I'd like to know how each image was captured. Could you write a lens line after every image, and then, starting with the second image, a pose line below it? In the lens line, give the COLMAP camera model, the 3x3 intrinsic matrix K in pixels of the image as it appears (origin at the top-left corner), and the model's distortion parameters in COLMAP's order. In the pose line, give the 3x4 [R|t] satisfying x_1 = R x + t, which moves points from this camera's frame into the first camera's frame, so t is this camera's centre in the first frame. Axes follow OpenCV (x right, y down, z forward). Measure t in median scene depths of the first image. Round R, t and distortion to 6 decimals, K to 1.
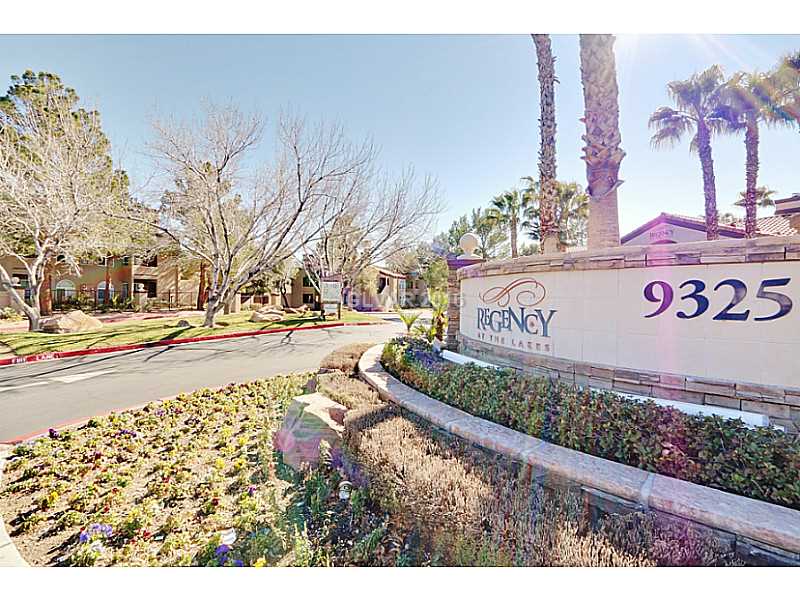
lens RADIAL K [[361.6, 0, 399.5], [0, 361.6, 300.5], [0, 0, 1]] dist [-0.015398, 0.000423]
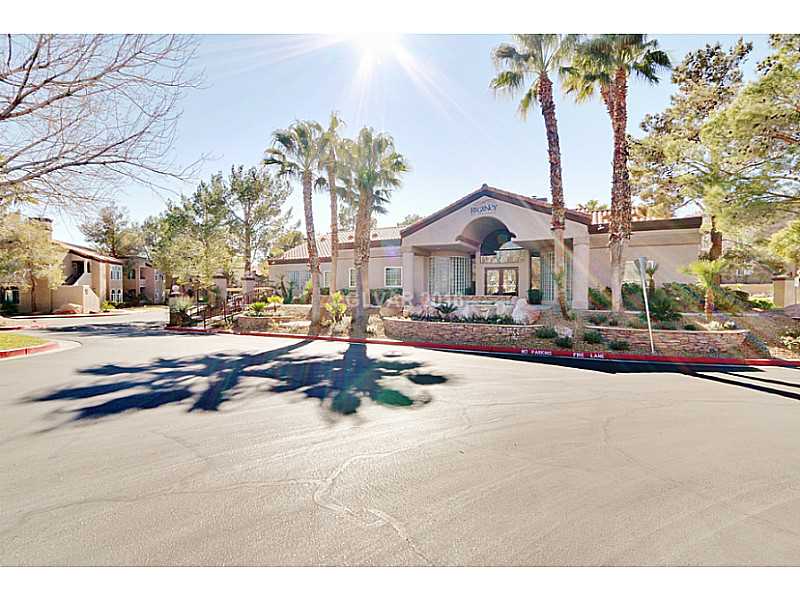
lens RADIAL K [[361.6, 0, 397.5], [0, 361.6, 299.1], [0, 0, 1]] dist [-0.015398, 0.000423]
pose [[0.791344, -0.023797, 0.610907, 0.015990], [0.016761, 0.999711, 0.017231, 0.003875], [-0.611141, -0.003397, 0.791515, 0.173334]]
